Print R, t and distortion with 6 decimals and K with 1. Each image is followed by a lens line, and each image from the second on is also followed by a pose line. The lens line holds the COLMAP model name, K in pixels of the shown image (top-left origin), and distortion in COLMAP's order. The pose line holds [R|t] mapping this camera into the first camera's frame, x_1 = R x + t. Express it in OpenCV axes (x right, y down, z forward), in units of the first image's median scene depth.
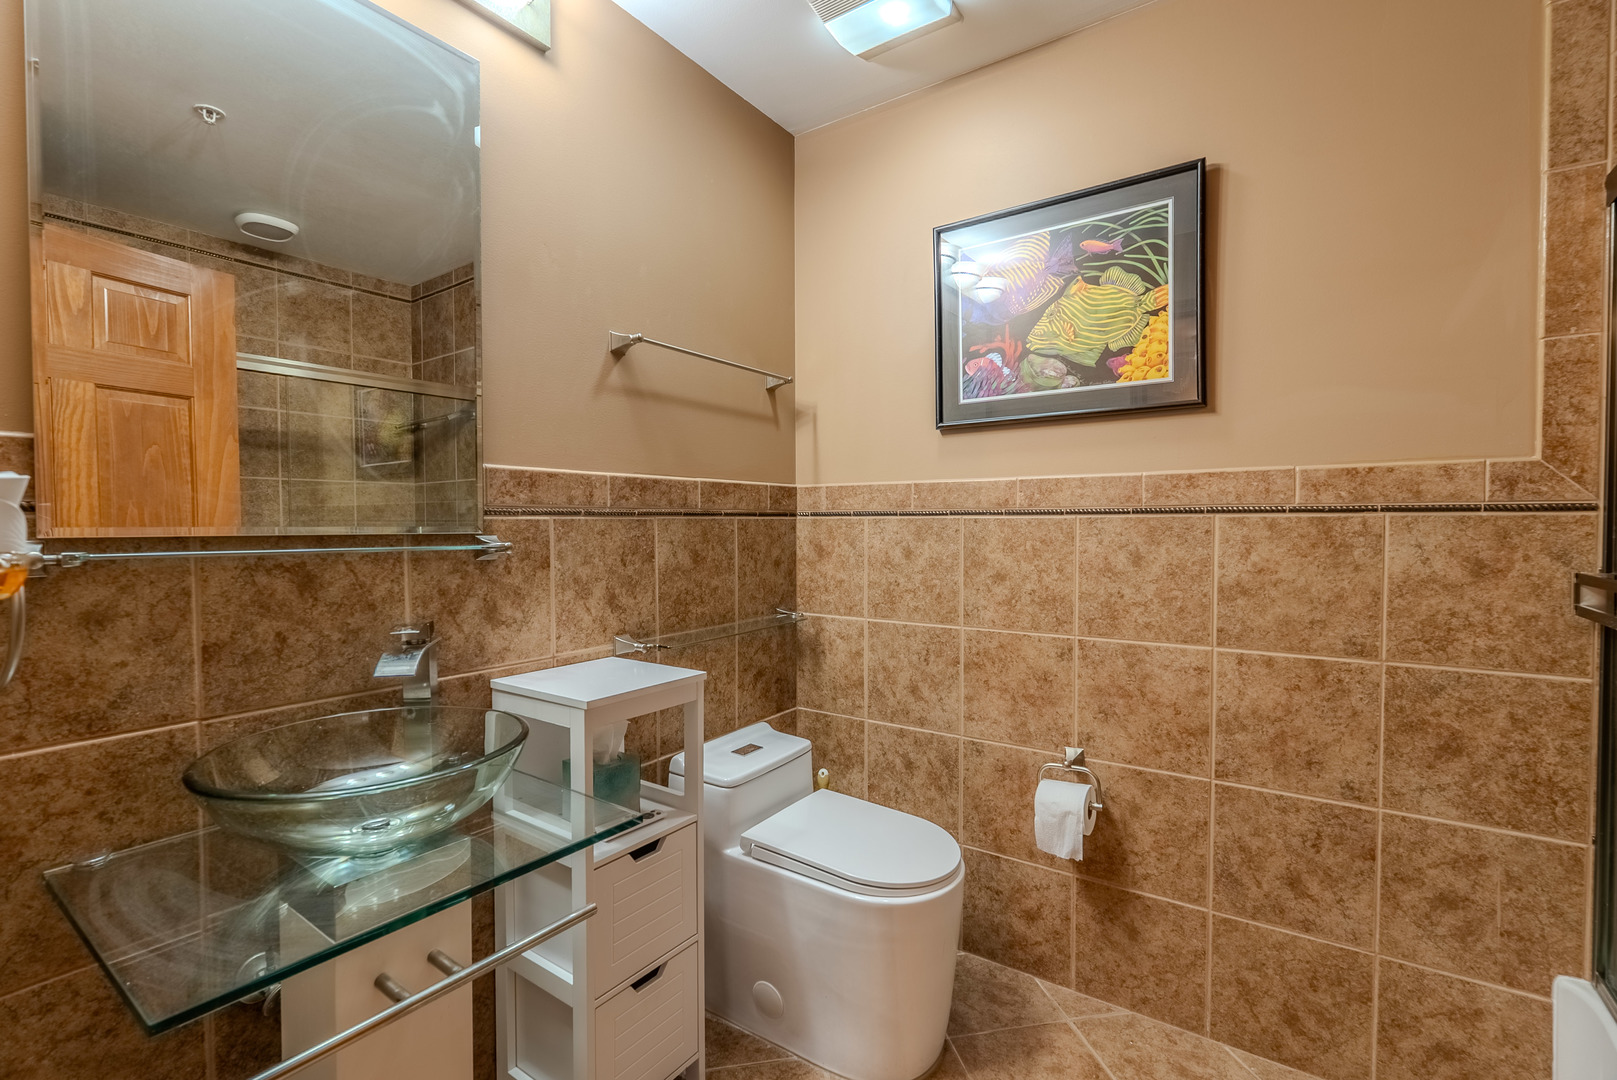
lens RADIAL K [[718.0, 0, 811.2], [0, 718.0, 541.5], [0, 0, 1]] dist [-0.006663, 0.001275]
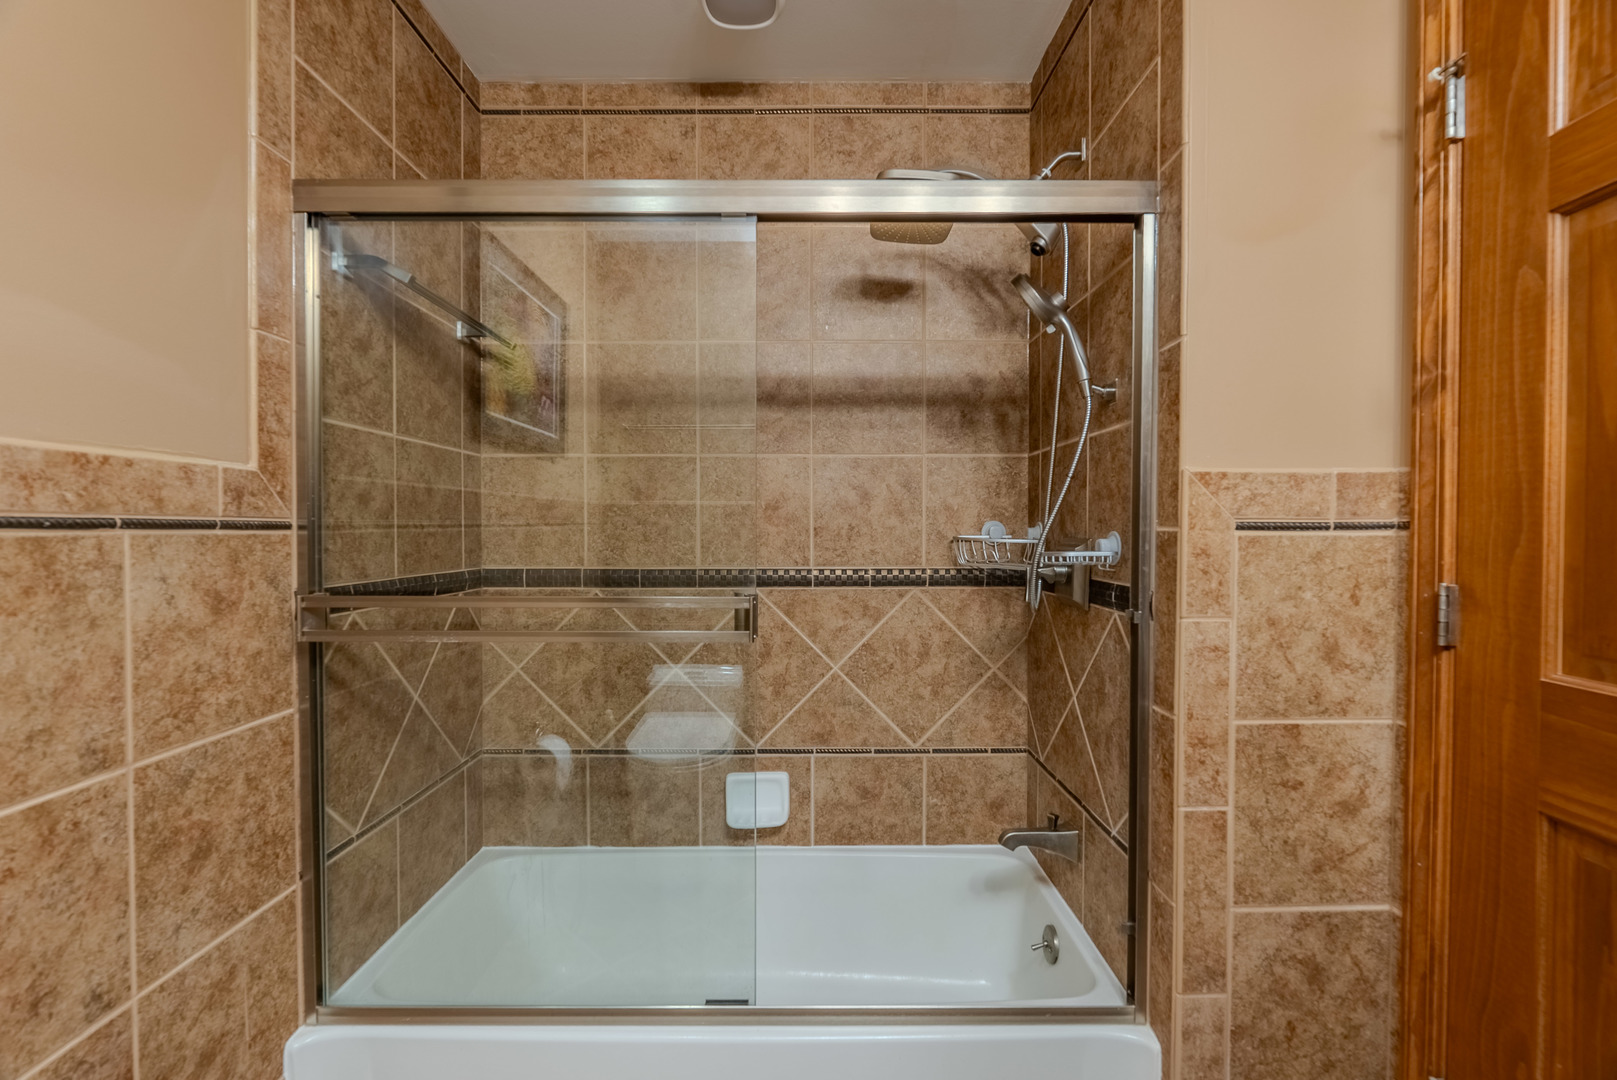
lens RADIAL K [[718.0, 0, 808.0], [0, 718.0, 539.7], [0, 0, 1]] dist [-0.006663, 0.001275]
pose [[-0.576458, -0.009912, 0.817066, -0.056571], [0.021627, 0.999391, 0.027382, -0.033679], [-0.816840, 0.033456, -0.575893, 0.815797]]
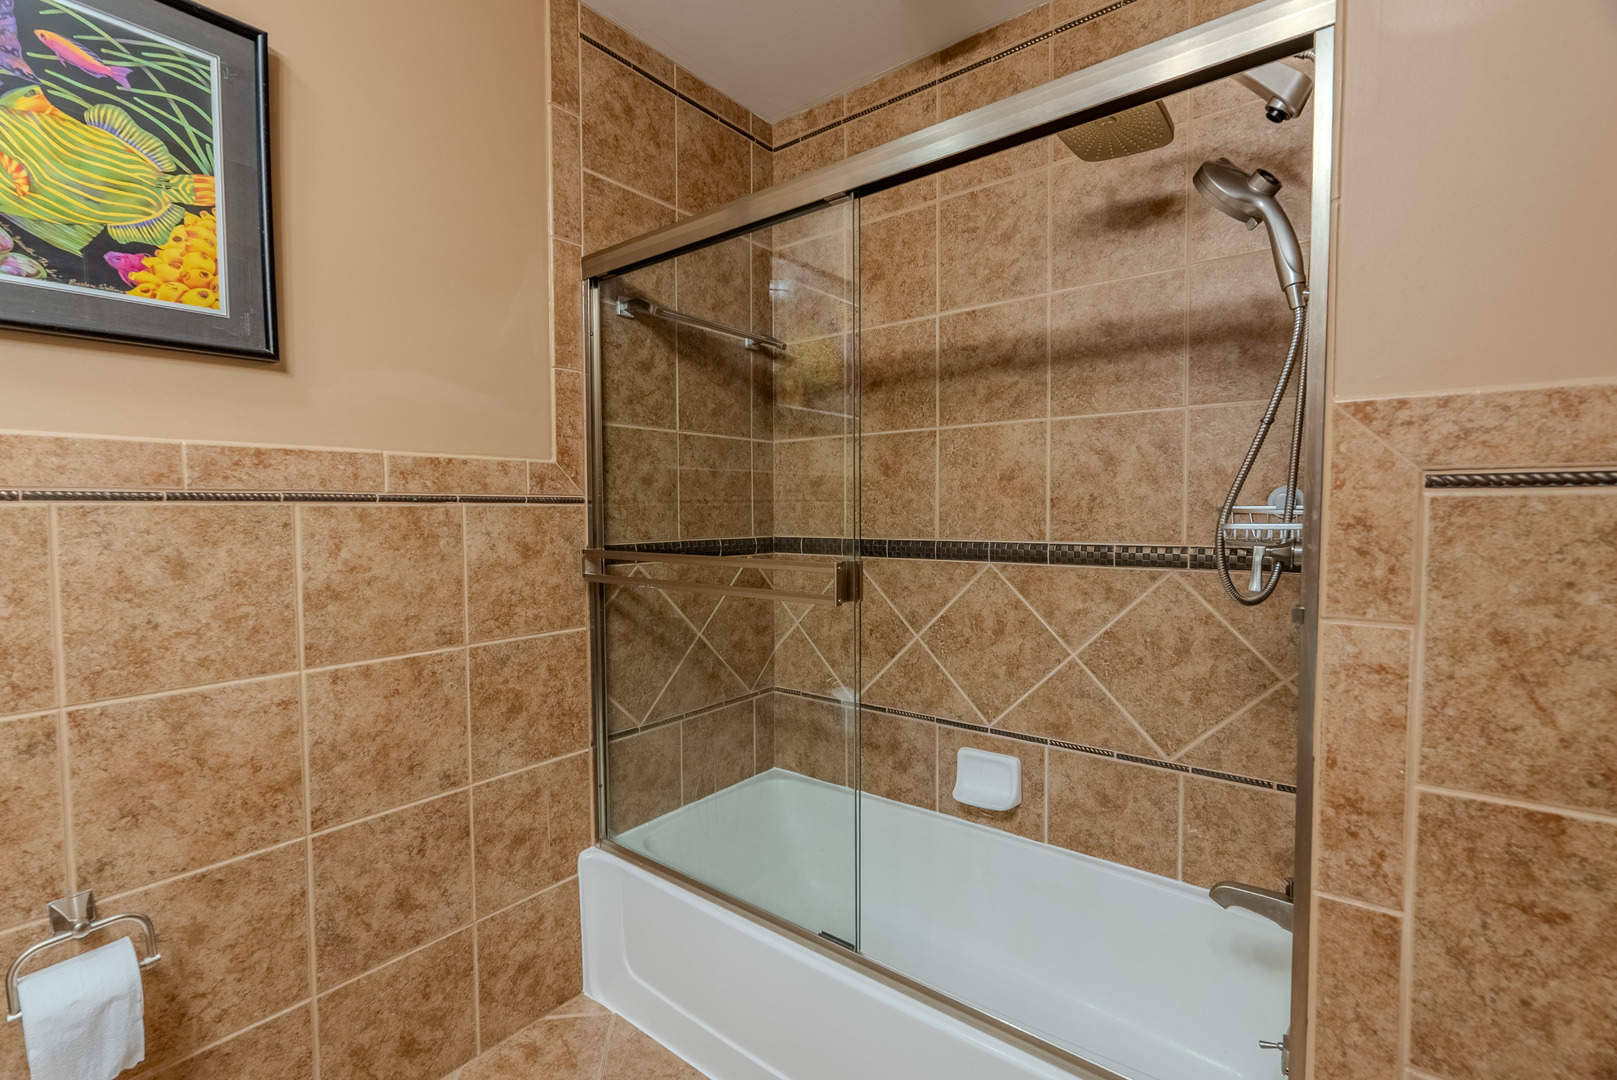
lens RADIAL K [[718.0, 0, 805.3], [0, 718.0, 539.6], [0, 0, 1]] dist [-0.006663, 0.001275]
pose [[0.059343, -0.039543, 0.997454, -0.199815], [0.030634, 0.998817, 0.037775, -0.010423], [-0.997767, 0.028314, 0.060484, 0.411300]]
